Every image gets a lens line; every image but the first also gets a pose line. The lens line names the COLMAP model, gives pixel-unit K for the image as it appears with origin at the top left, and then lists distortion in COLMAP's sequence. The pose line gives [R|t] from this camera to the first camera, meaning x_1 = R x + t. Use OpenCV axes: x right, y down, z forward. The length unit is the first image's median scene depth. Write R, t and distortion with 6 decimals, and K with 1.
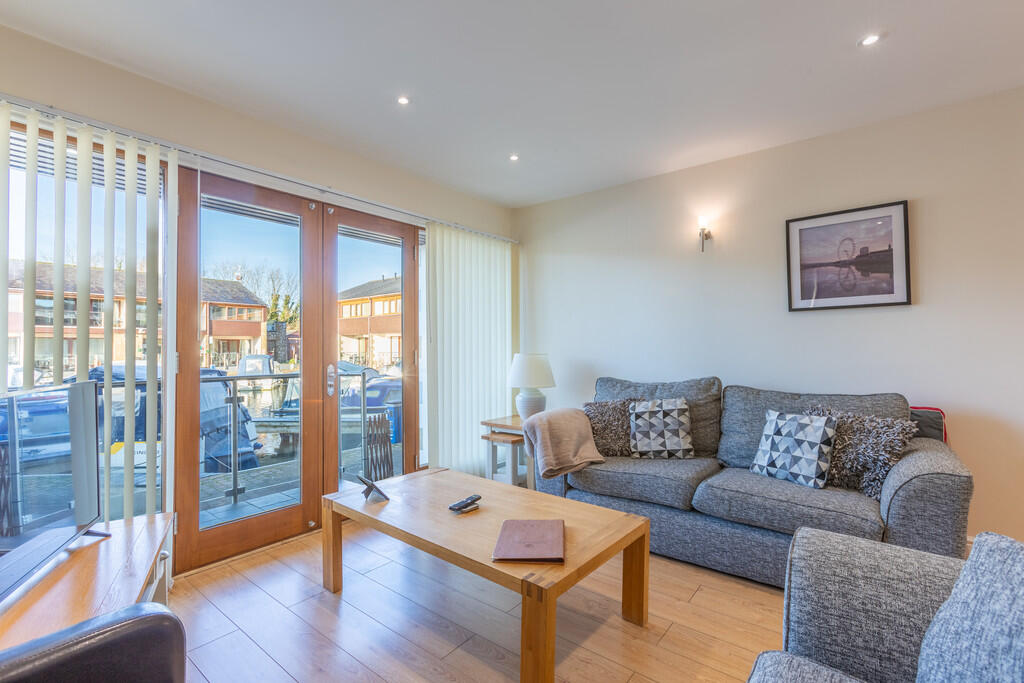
lens RADIAL K [[456.5, 0, 500.8], [0, 456.5, 340.5], [0, 0, 1]] dist [-0.008014, 0.004615]
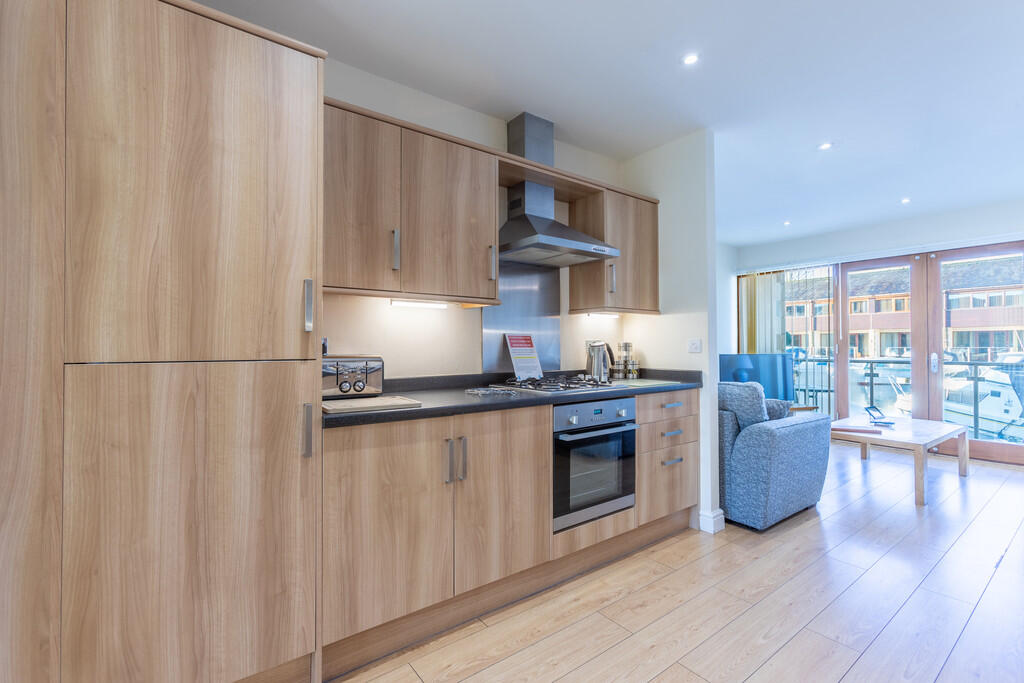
lens RADIAL K [[456.5, 0, 507.9], [0, 456.5, 339.2], [0, 0, 1]] dist [-0.008014, 0.004615]
pose [[-0.256255, -0.006086, -0.966590, 1.613613], [0.018958, 0.999756, -0.011321, -0.004931], [0.966423, -0.021226, -0.256077, -0.028947]]
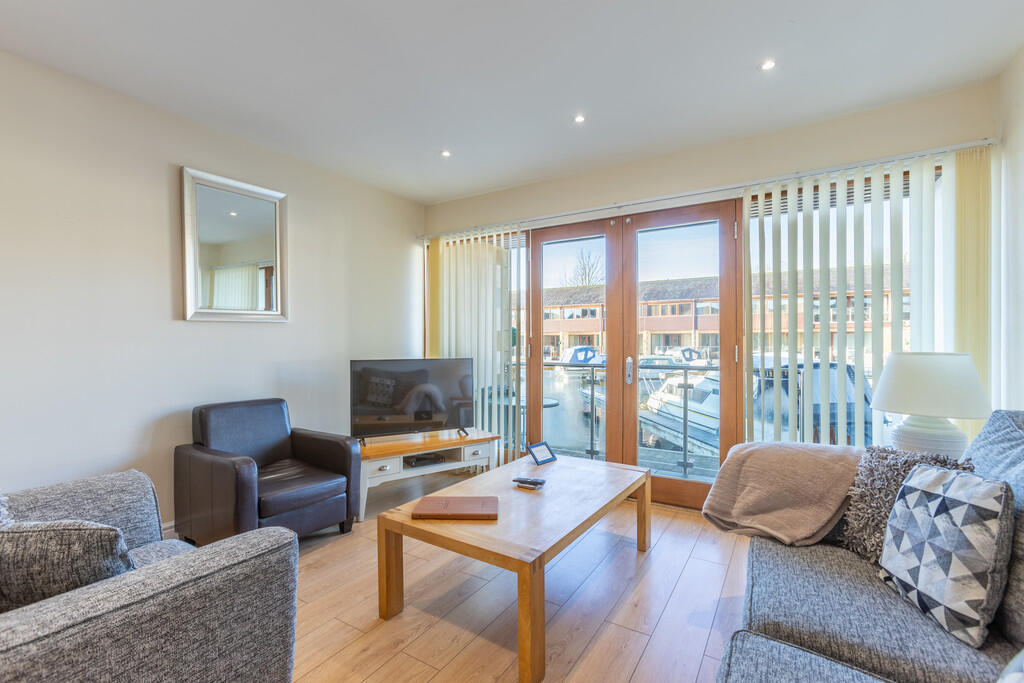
lens RADIAL K [[456.5, 0, 514.2], [0, 456.5, 339.5], [0, 0, 1]] dist [-0.008014, 0.004615]
pose [[0.121341, -0.004962, -0.992599, 0.750465], [0.018267, 0.999829, -0.002765, 0.008278], [0.992443, -0.017796, 0.121410, 0.608261]]
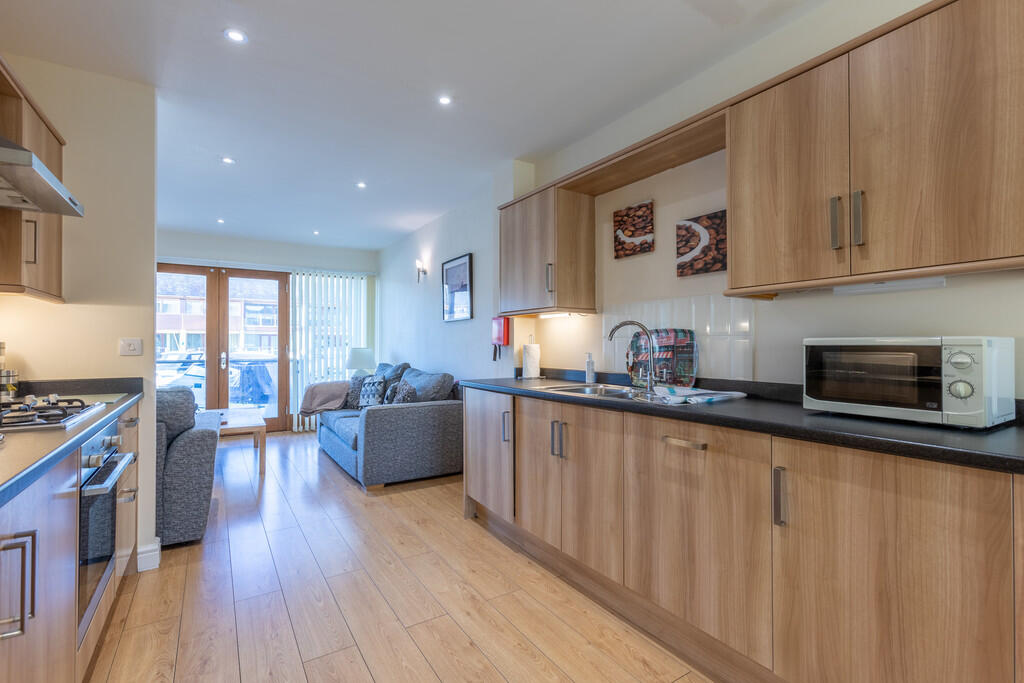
lens RADIAL K [[456.5, 0, 502.6], [0, 456.5, 343.3], [0, 0, 1]] dist [-0.008014, 0.004615]
pose [[0.946072, 0.004612, -0.323923, 1.417339], [-0.000331, 0.999912, 0.013273, -0.011552], [0.323956, -0.012450, 0.945990, -0.445479]]
